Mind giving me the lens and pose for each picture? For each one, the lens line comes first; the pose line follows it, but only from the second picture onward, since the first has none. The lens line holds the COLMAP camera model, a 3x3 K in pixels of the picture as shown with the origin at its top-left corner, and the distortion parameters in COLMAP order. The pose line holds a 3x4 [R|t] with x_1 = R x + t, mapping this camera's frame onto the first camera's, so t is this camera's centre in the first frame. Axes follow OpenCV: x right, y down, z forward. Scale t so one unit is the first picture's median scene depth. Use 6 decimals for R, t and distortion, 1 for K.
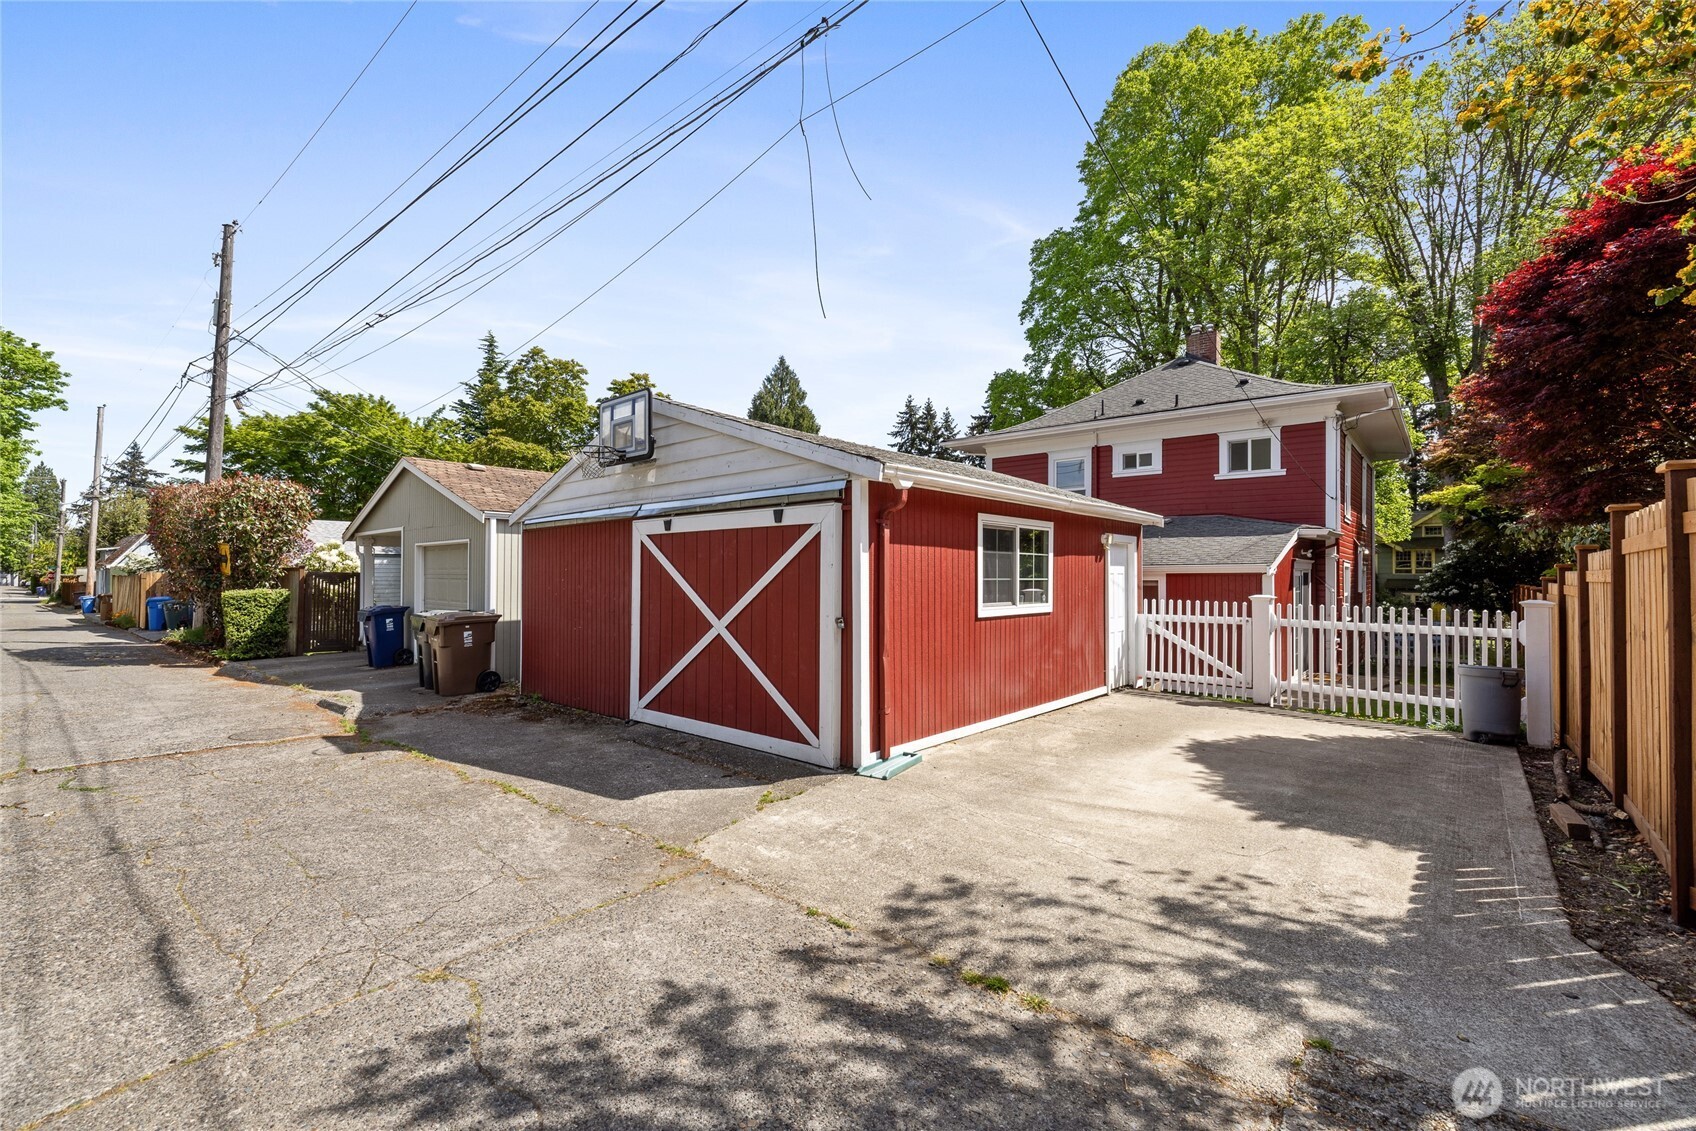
lens RADIAL K [[716.5, 0, 836.7], [0, 716.5, 563.3], [0, 0, 1]] dist [0.004133, 0.001270]
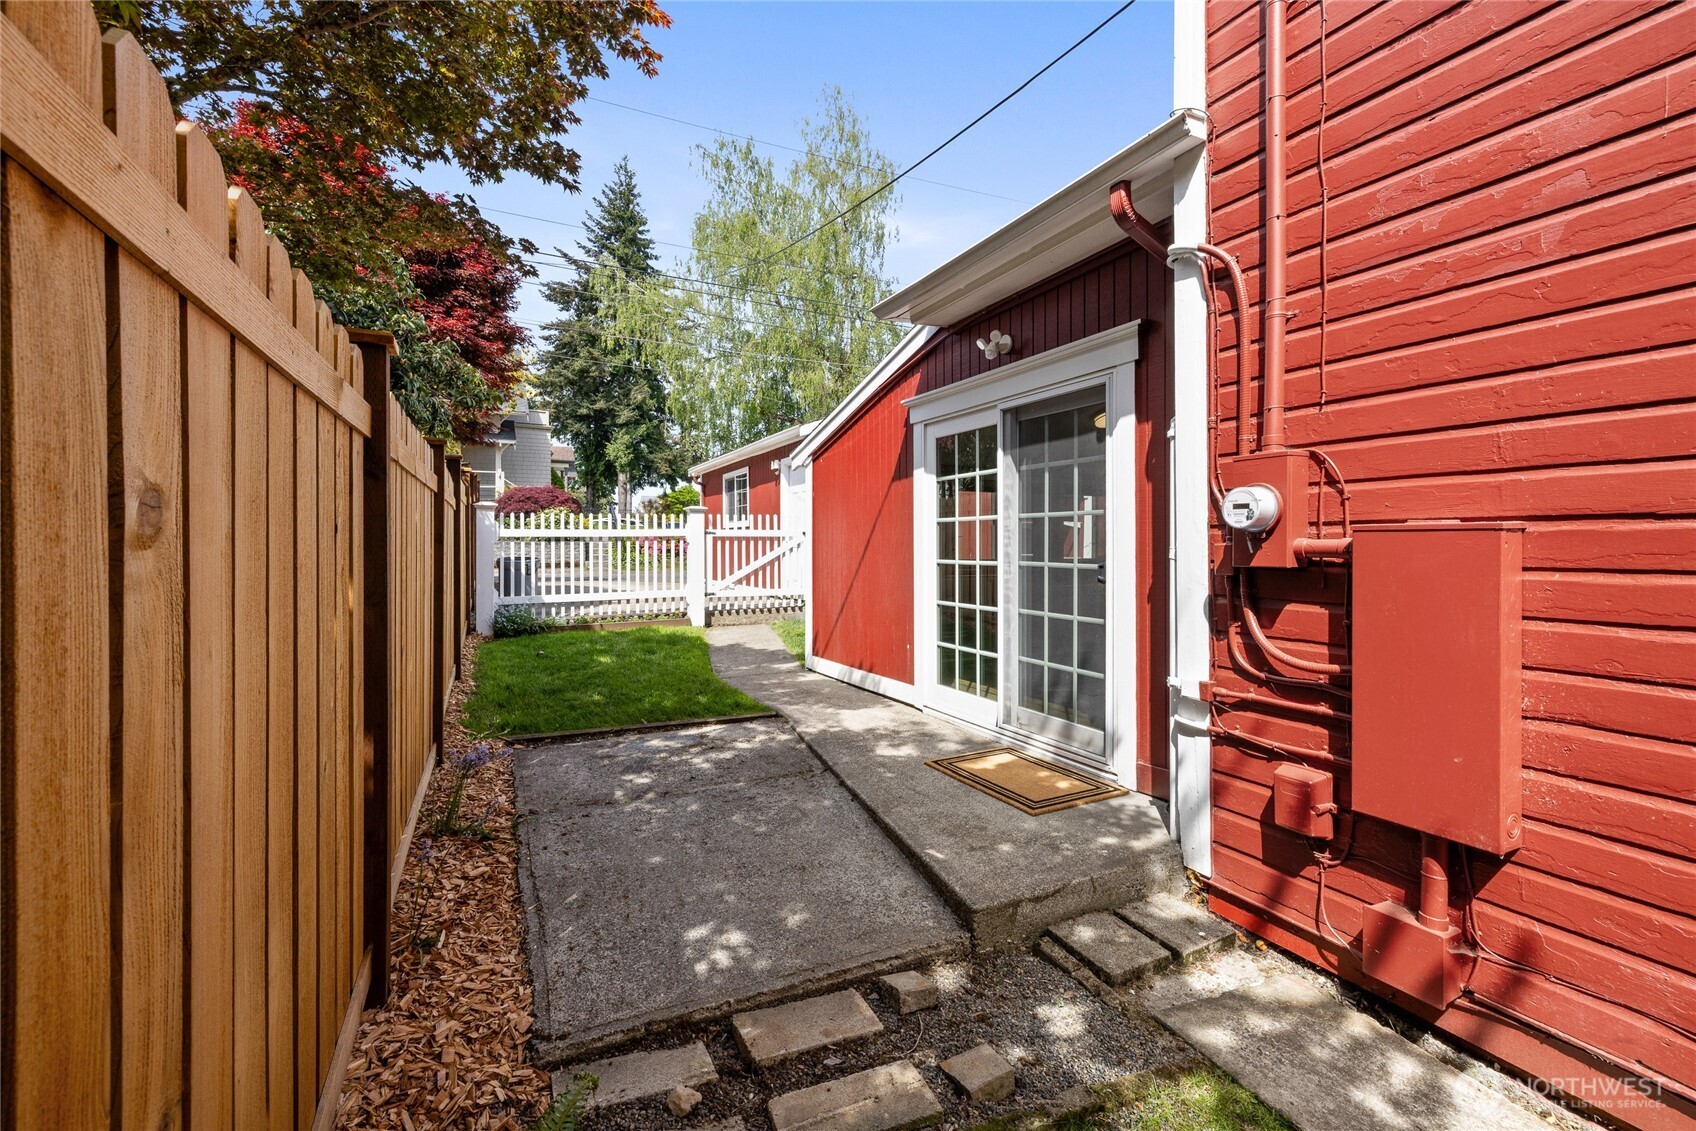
lens RADIAL K [[716.5, 0, 832.7], [0, 716.5, 562.5], [0, 0, 1]] dist [0.004133, 0.001270]
pose [[-0.381151, 0.021140, -0.924271, 0.791018], [0.021922, 0.999664, 0.013824, 0.060722], [0.924253, -0.014993, -0.381487, 0.855377]]
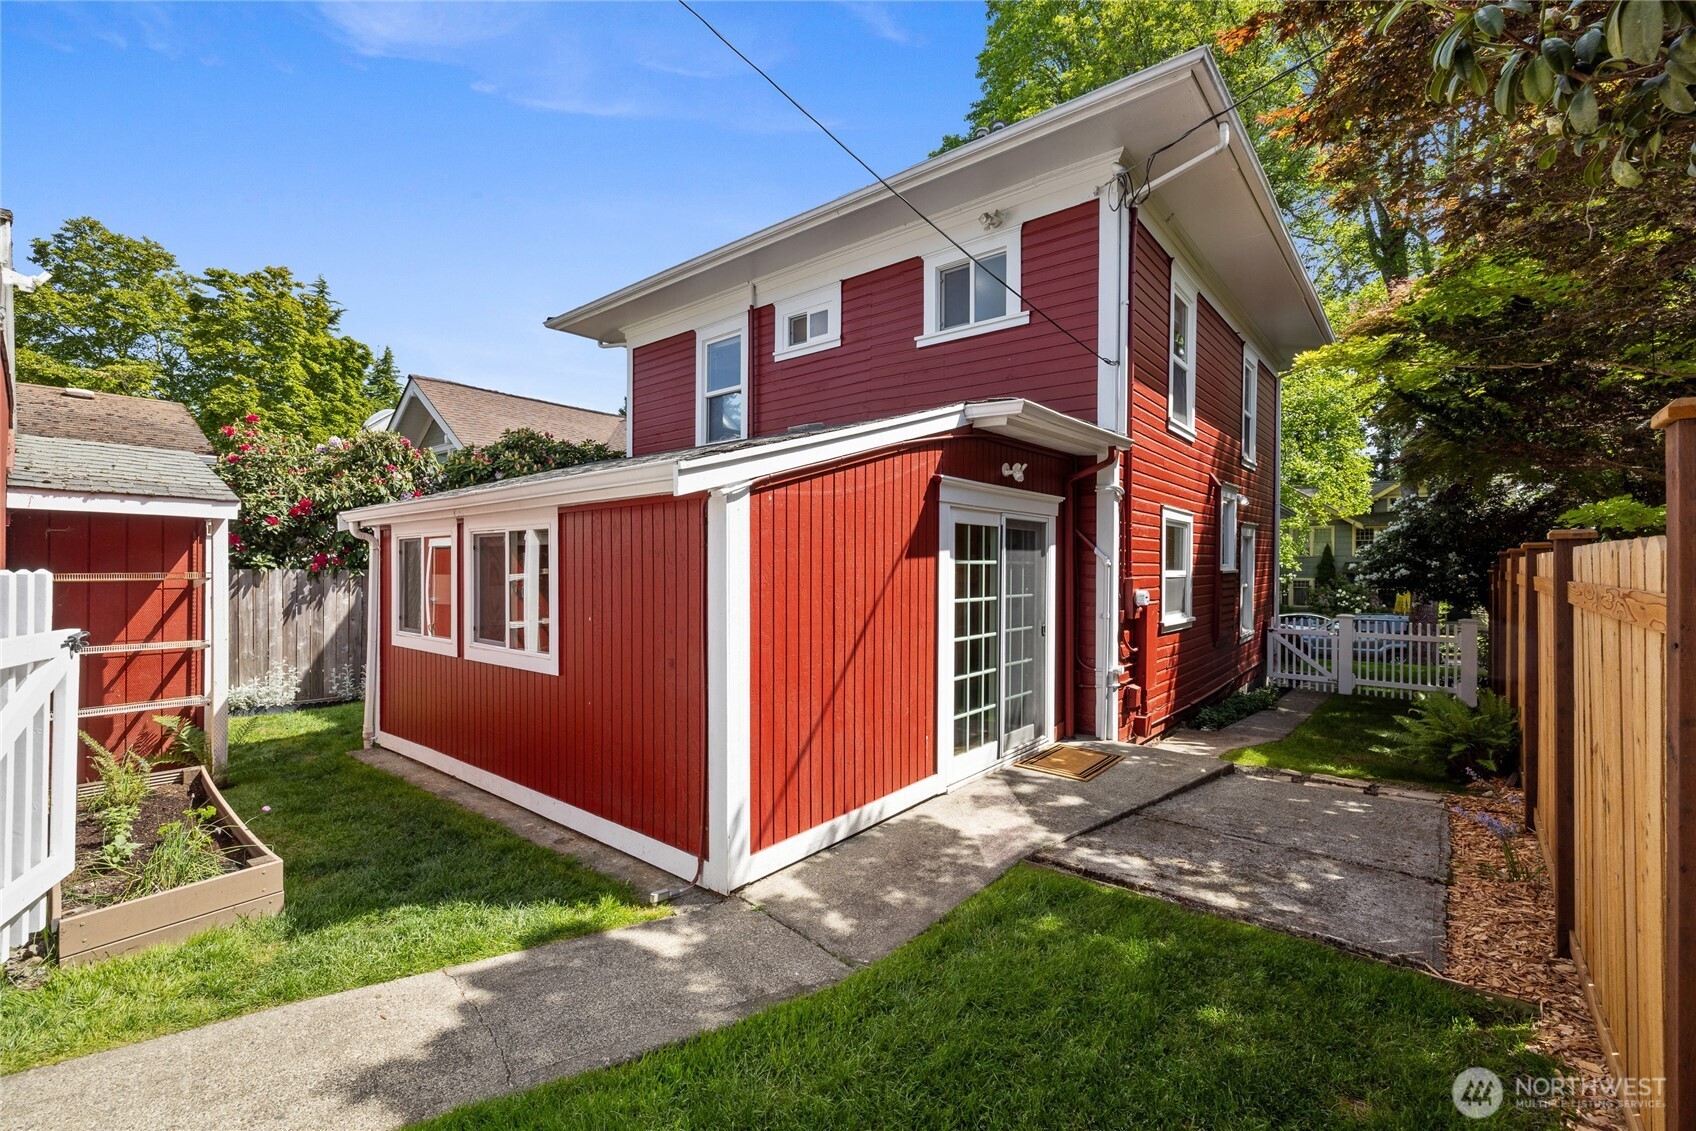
lens RADIAL K [[716.5, 0, 841.3], [0, 716.5, 567.8], [0, 0, 1]] dist [0.004133, 0.001270]
pose [[0.999853, -0.003178, 0.016828, 0.443077], [0.002859, 0.999816, 0.018951, 0.027797], [-0.016885, -0.018901, 0.999679, 0.469327]]
